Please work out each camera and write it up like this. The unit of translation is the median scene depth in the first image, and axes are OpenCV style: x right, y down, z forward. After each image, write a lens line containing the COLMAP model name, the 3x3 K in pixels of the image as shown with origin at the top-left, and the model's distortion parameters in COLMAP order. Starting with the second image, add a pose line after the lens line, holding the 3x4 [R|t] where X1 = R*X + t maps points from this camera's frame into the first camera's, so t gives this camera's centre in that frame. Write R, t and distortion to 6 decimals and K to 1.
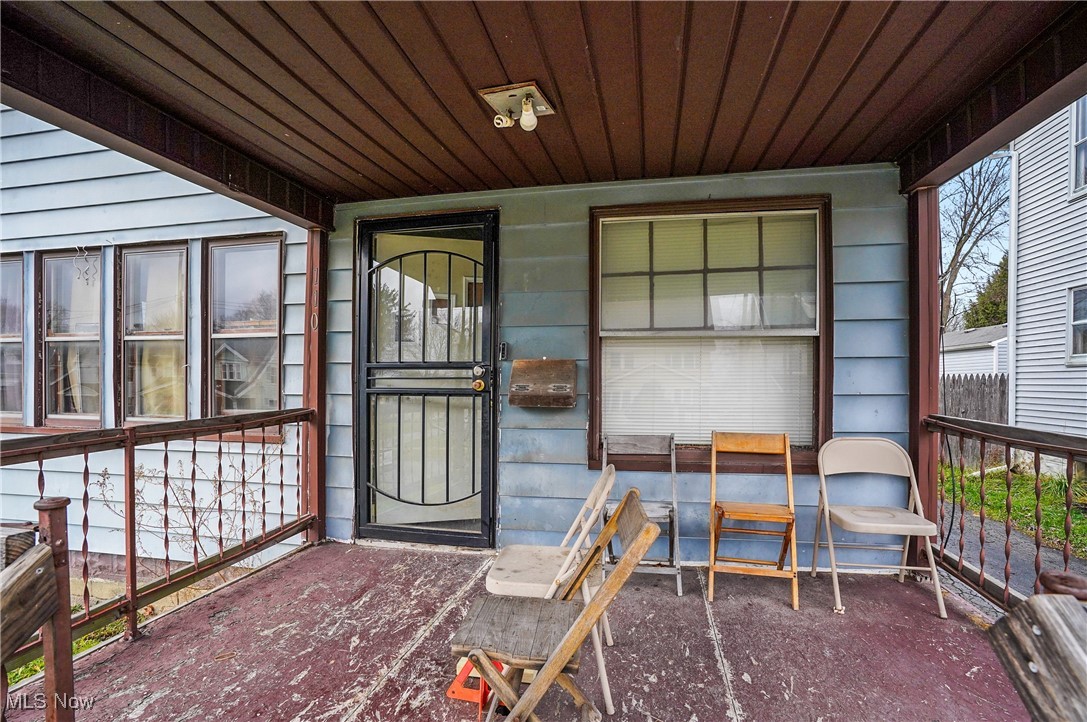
lens RADIAL K [[521.4, 0, 543.5], [0, 521.4, 361.0], [0, 0, 1]] dist [-0.081805, -0.000404]
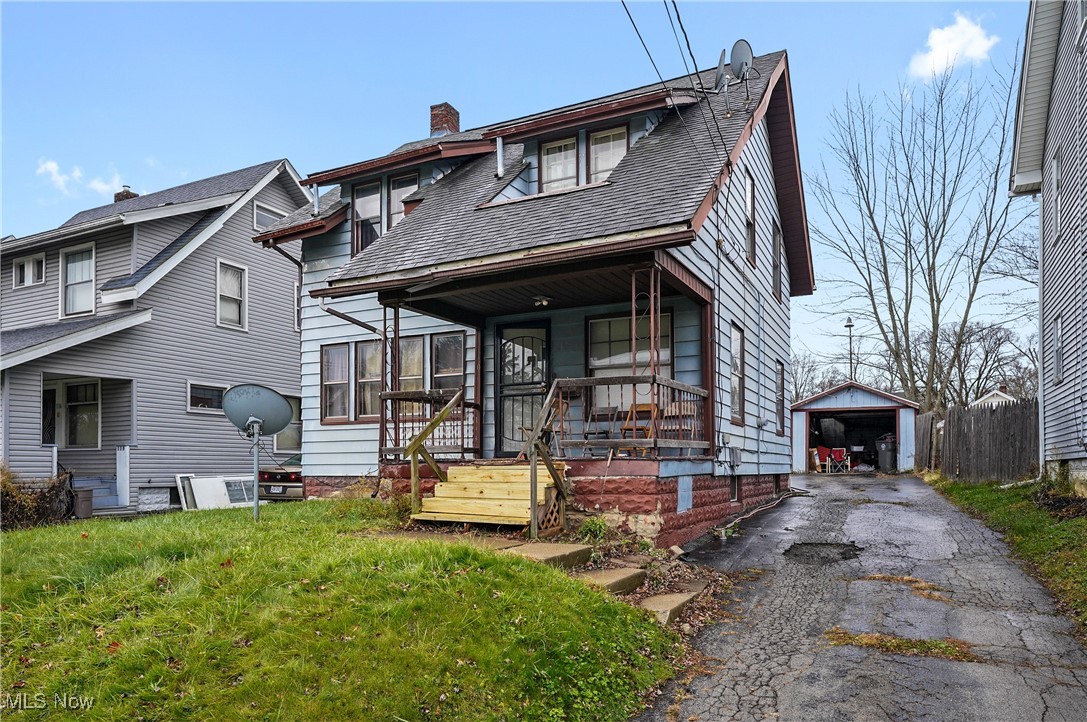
lens RADIAL K [[716.1, 0, 543.0], [0, 716.1, 331.1], [0, 0, 1]] dist [-0.002373, -0.000684]
pose [[0.963560, -0.054798, -0.261819, 0.734650], [0.012076, 0.986705, -0.162072, 0.303646], [0.267219, 0.153005, 0.951411, -2.149874]]
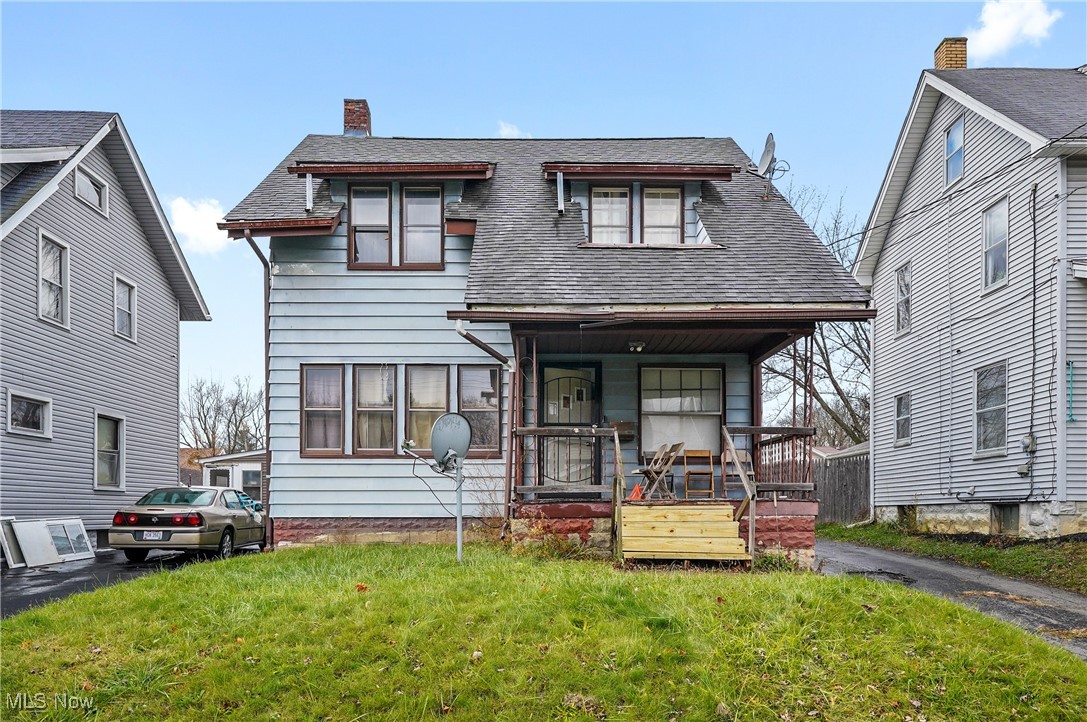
lens RADIAL K [[766.7, 0, 543.5], [0, 766.7, 361.0], [0, 0, 1]] dist [0.000169, 0.003037]
pose [[0.977811, 0.038829, 0.205858, -1.076185], [-0.003990, 0.985946, -0.167017, 0.308746], [-0.209450, 0.162490, 0.964224, -2.410593]]
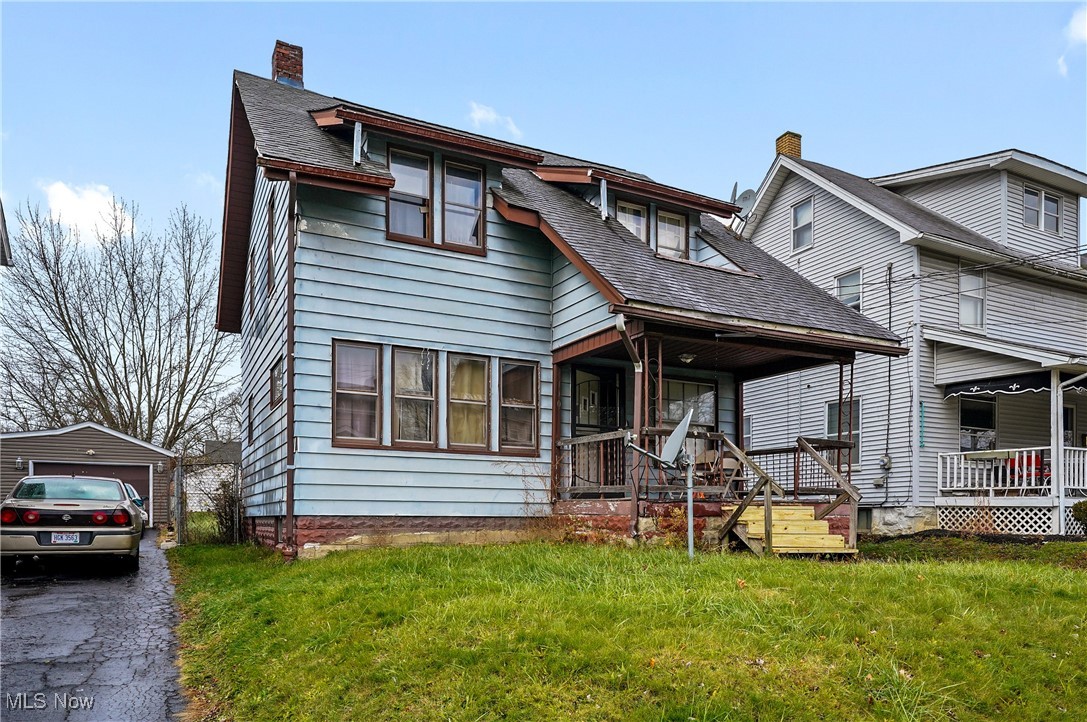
lens RADIAL K [[736.2, 0, 538.4], [0, 736.2, 381.0], [0, 0, 1]] dist [-0.007087, -0.000467]
pose [[0.782596, 0.116257, 0.611578, -2.572638], [-0.020418, 0.986672, -0.161433, 0.359462], [-0.622195, 0.113850, 0.774540, -1.531764]]
